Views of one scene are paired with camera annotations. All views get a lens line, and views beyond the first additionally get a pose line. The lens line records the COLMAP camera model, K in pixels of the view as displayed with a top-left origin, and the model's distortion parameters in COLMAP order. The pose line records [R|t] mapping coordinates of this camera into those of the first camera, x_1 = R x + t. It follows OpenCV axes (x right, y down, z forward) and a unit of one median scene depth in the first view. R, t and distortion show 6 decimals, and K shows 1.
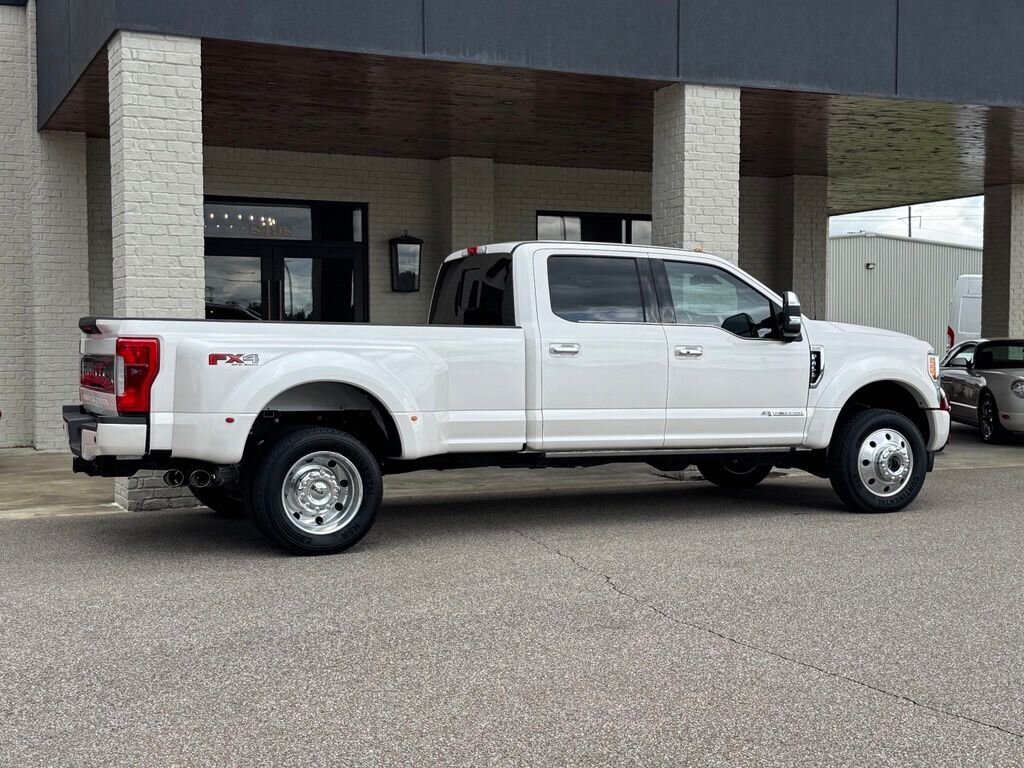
lens RADIAL K [[1354.6, 0, 511.1], [0, 1354.6, 378.4], [0, 0, 1]] dist [0.191623, -0.384513]
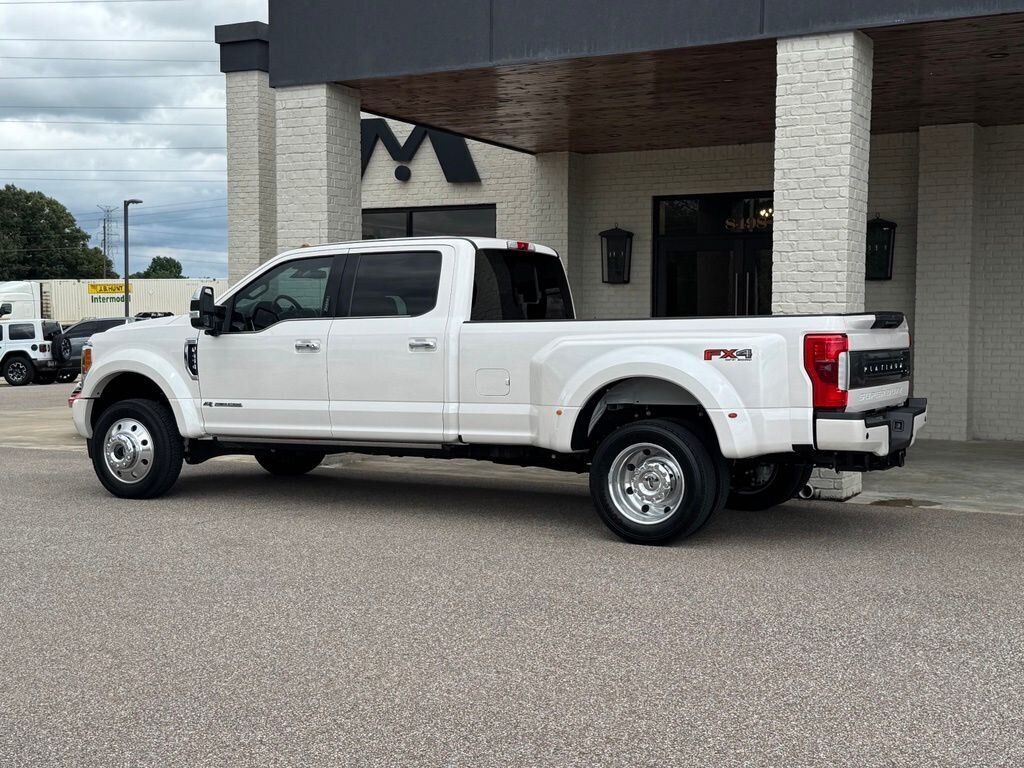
lens RADIAL K [[1353.2, 0, 509.6], [0, 1353.2, 384.3], [0, 0, 1]] dist [0.200929, -0.444577]
pose [[0.604238, 0.039889, -0.795805, 0.858455], [-0.030159, 0.999175, 0.027184, -0.018104], [0.796233, 0.007575, 0.604943, 0.401381]]
